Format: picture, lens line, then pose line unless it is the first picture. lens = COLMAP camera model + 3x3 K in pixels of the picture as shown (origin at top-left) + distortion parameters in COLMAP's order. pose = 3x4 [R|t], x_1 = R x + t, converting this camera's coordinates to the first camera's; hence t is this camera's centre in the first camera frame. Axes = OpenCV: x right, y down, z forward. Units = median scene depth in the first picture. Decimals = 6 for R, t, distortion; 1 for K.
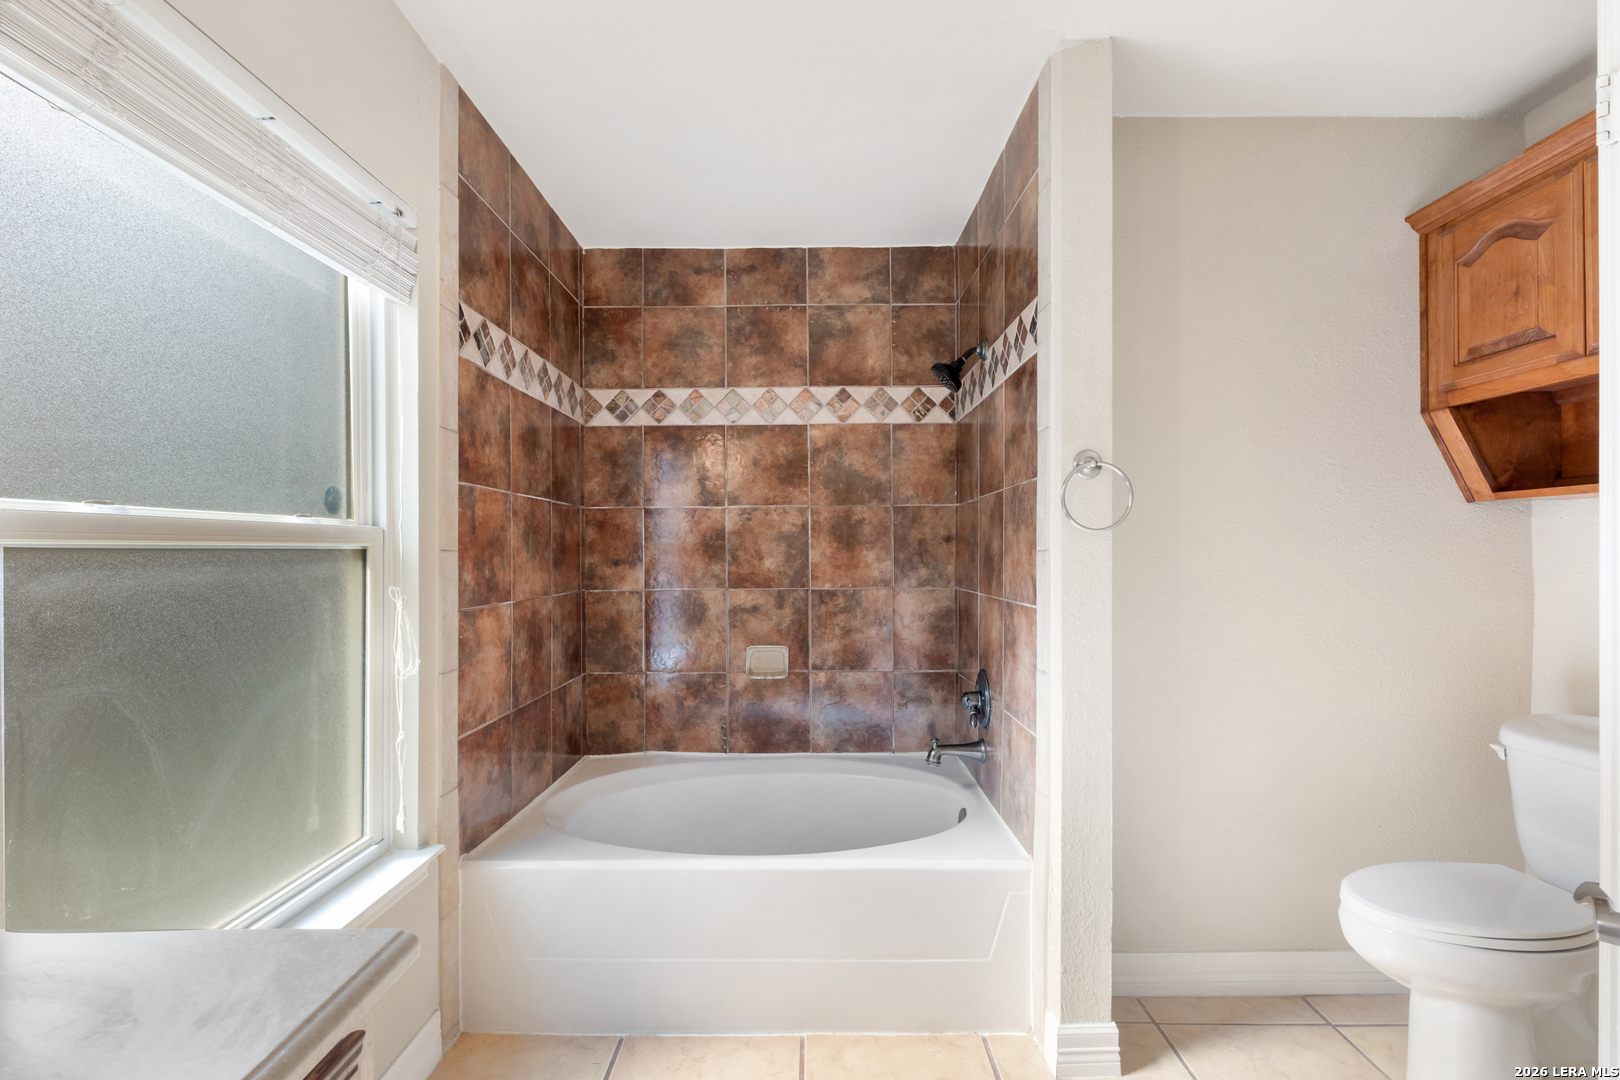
lens RADIAL K [[723.5, 0, 811.9], [0, 723.5, 548.4], [0, 0, 1]] dist [-0.002799, -0.000892]
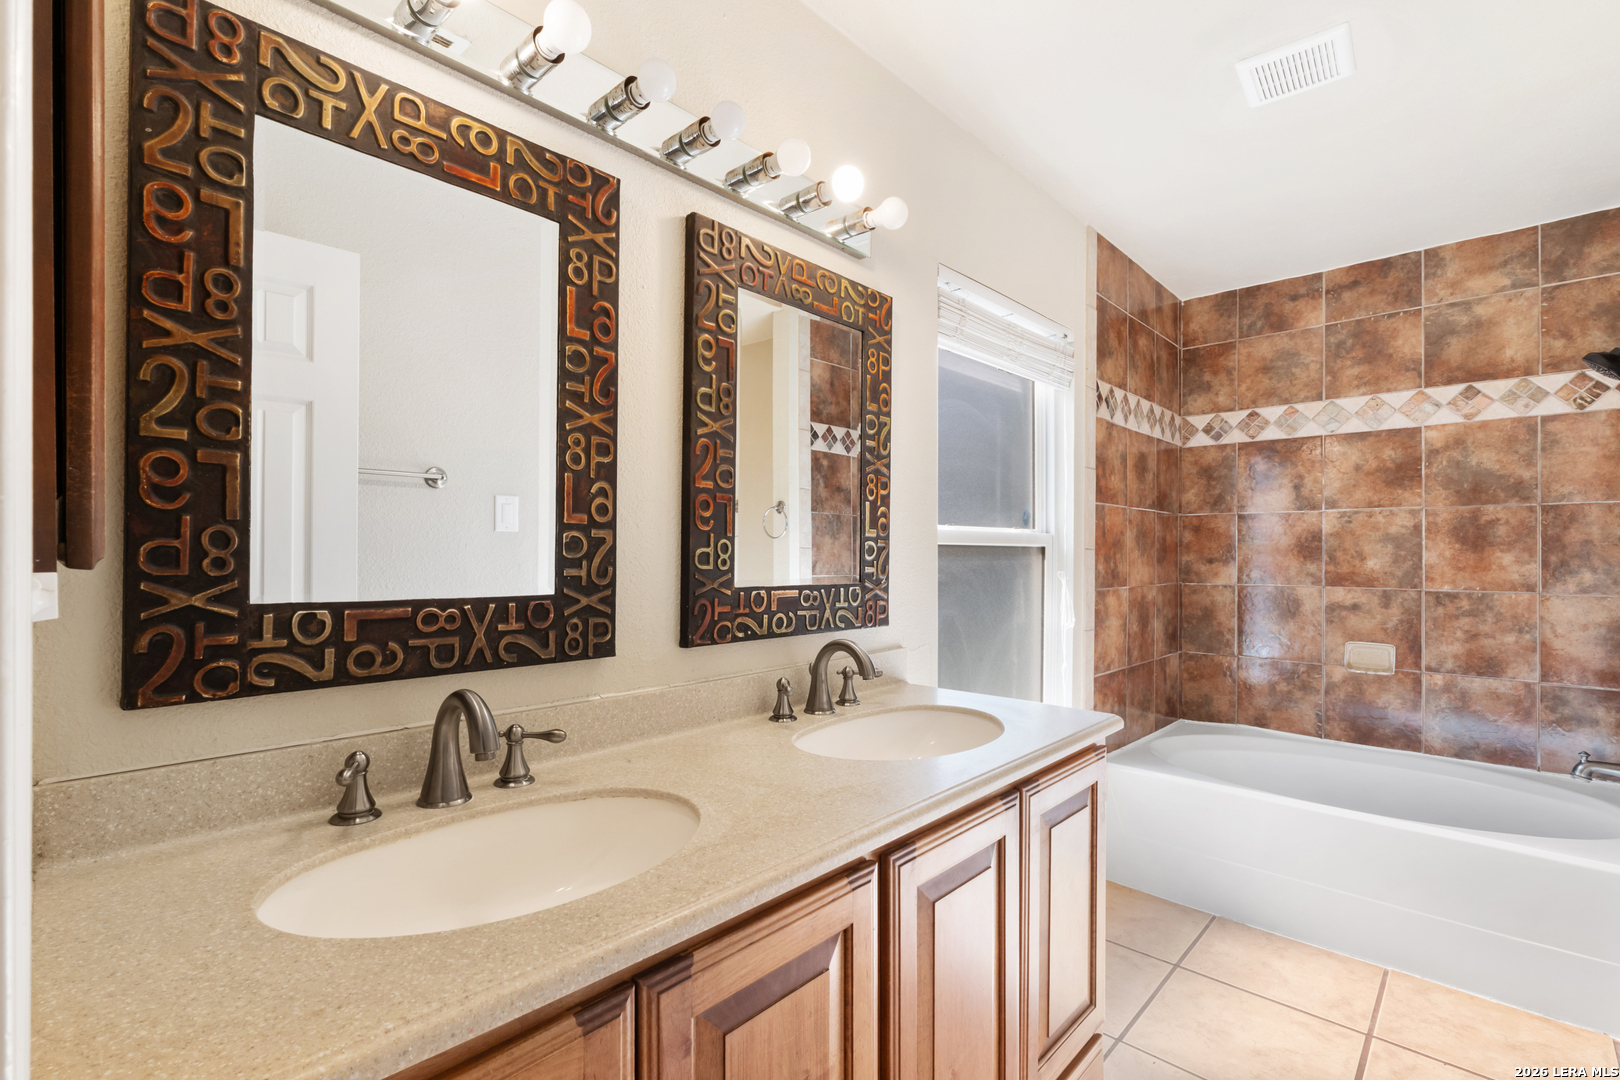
lens RADIAL K [[723.5, 0, 810.6], [0, 723.5, 549.2], [0, 0, 1]] dist [-0.002799, -0.000892]
pose [[0.724555, 0.006837, -0.689183, 0.071034], [-0.006459, 0.999974, 0.003129, 0.001555], [0.689187, 0.002184, 0.724580, -0.311442]]
